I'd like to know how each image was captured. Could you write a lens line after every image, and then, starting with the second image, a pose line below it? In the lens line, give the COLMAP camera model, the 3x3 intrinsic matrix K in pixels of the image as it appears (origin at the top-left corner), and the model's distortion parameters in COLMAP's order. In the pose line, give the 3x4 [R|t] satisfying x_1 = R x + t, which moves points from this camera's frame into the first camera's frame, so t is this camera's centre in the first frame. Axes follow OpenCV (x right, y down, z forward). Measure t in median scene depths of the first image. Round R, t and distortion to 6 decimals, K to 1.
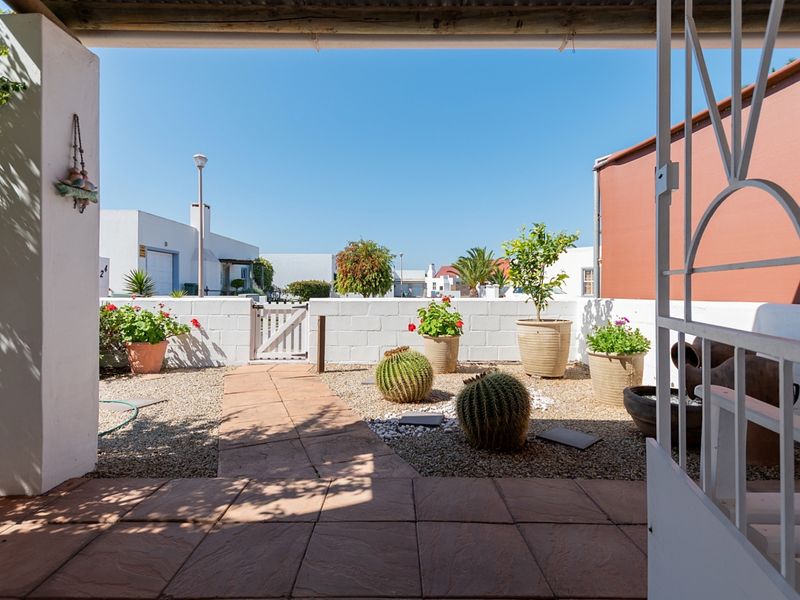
lens RADIAL K [[395.4, 0, 400.0], [0, 395.4, 300.0], [0, 0, 1]] dist [-0.002547, -0.000230]
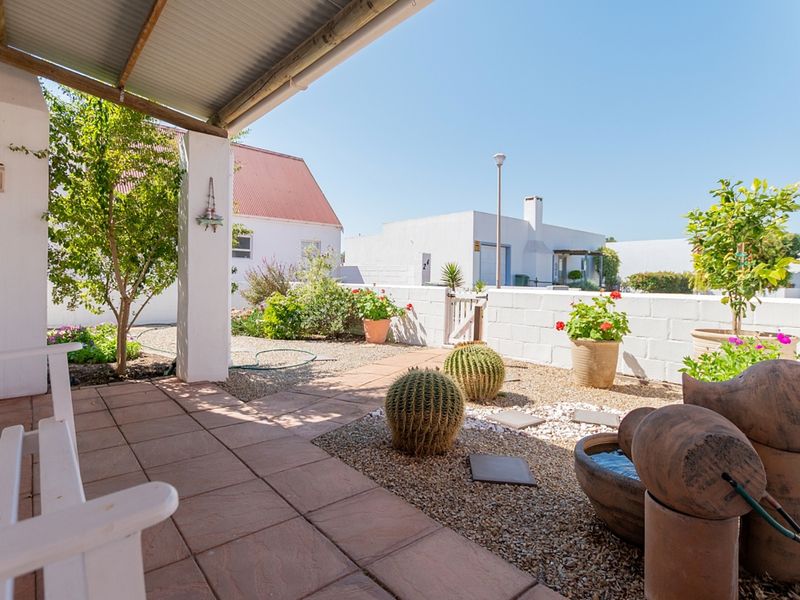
lens RADIAL K [[419.5, 0, 401.2], [0, 419.5, 288.5], [0, 0, 1]] dist [-0.001330, -0.000204]
pose [[0.668829, 0.026851, -0.742931, 0.399943], [-0.034487, 0.999392, 0.005073, -0.002519], [0.742616, 0.022229, 0.669349, 0.128552]]
